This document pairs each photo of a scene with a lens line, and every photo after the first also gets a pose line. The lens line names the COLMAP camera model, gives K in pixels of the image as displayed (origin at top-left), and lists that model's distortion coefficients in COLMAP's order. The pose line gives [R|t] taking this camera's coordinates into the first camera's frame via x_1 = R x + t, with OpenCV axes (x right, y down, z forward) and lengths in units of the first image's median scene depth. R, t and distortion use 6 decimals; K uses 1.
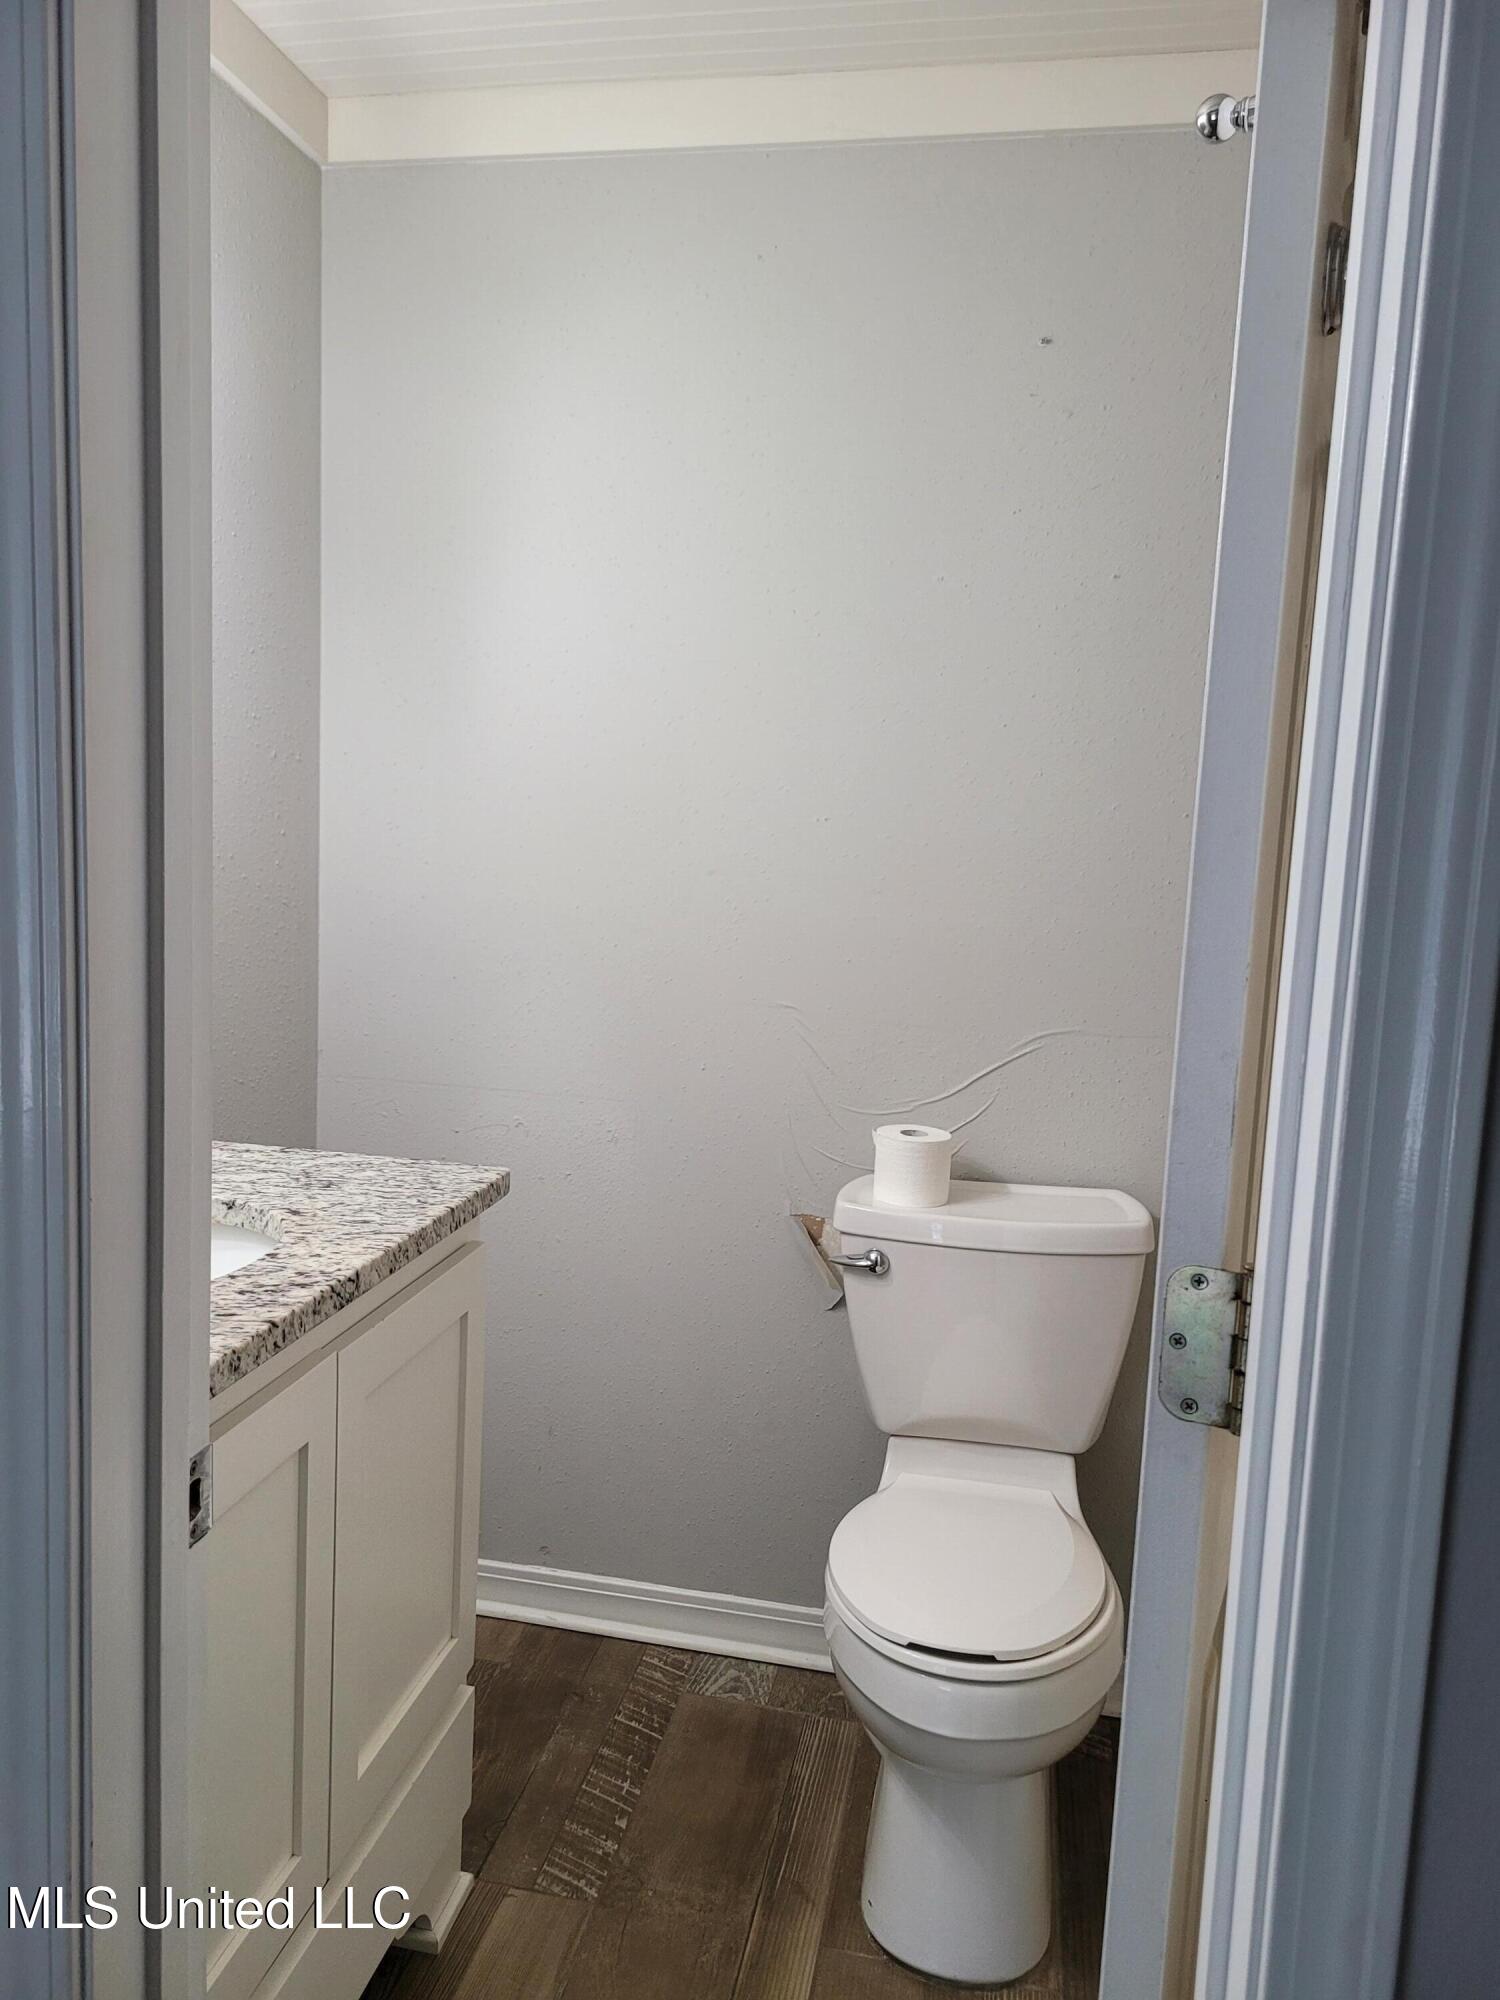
lens RADIAL K [[1510.7, 0, 746.8], [0, 1510.7, 1003.1], [0, 0, 1]] dist [0.057853, -0.035162]
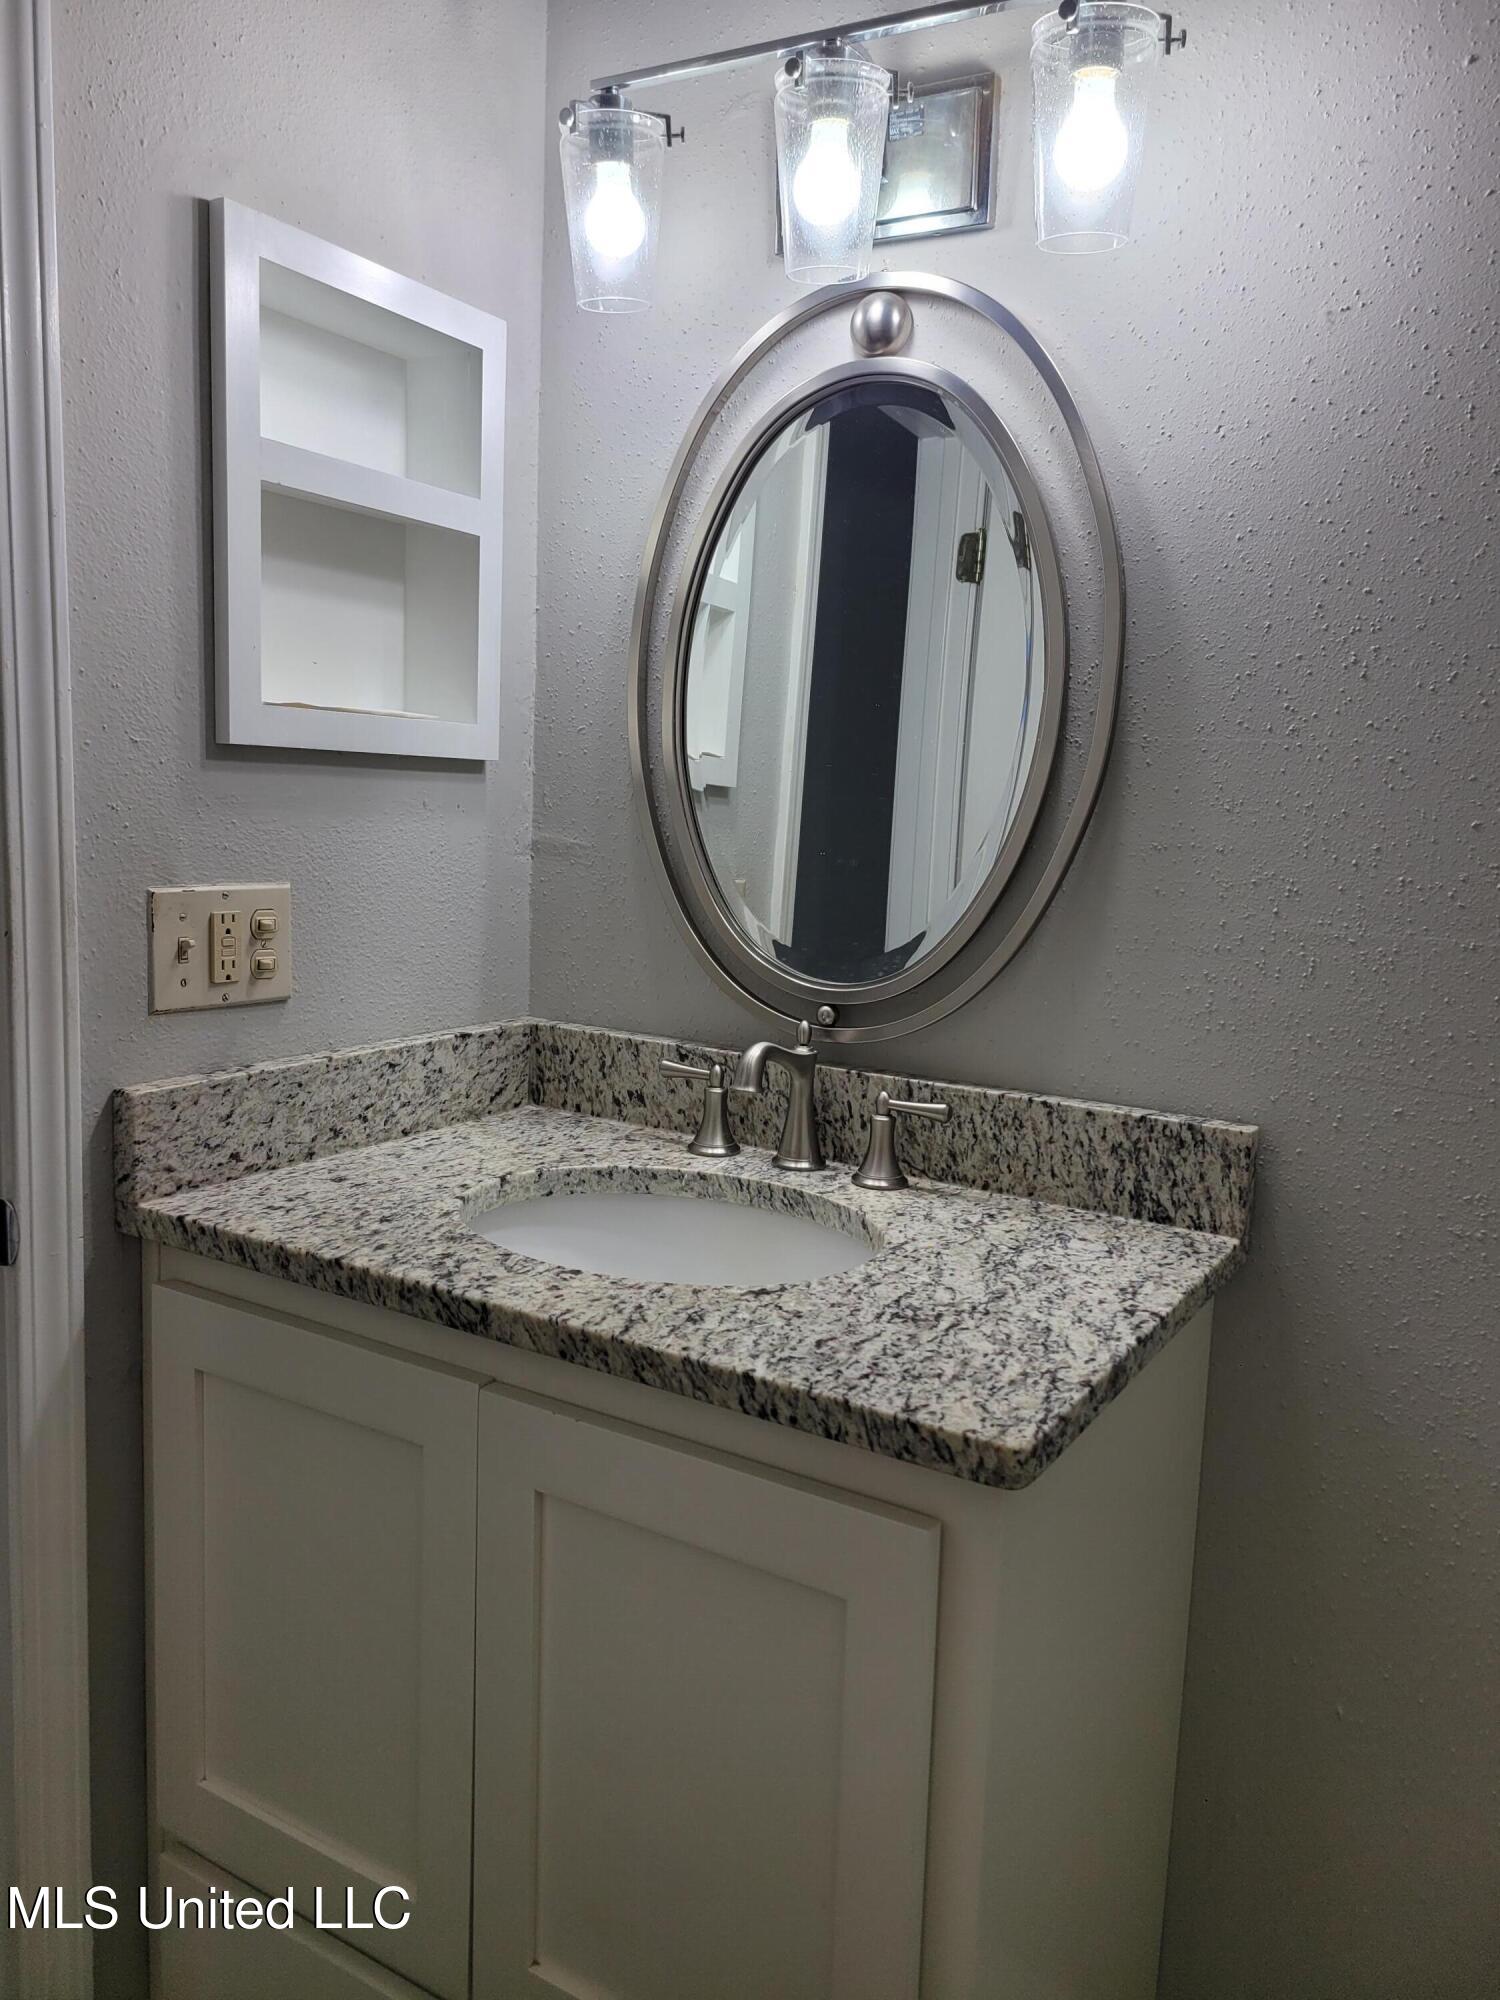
lens RADIAL K [[1510.7, 0, 747.9], [0, 1510.7, 1001.6], [0, 0, 1]] dist [0.057853, -0.035162]
pose [[-0.354562, 0.079918, -0.931611, 0.425132], [-0.166538, 0.975012, 0.147024, -0.121297], [0.920082, 0.207277, -0.332393, 1.313882]]
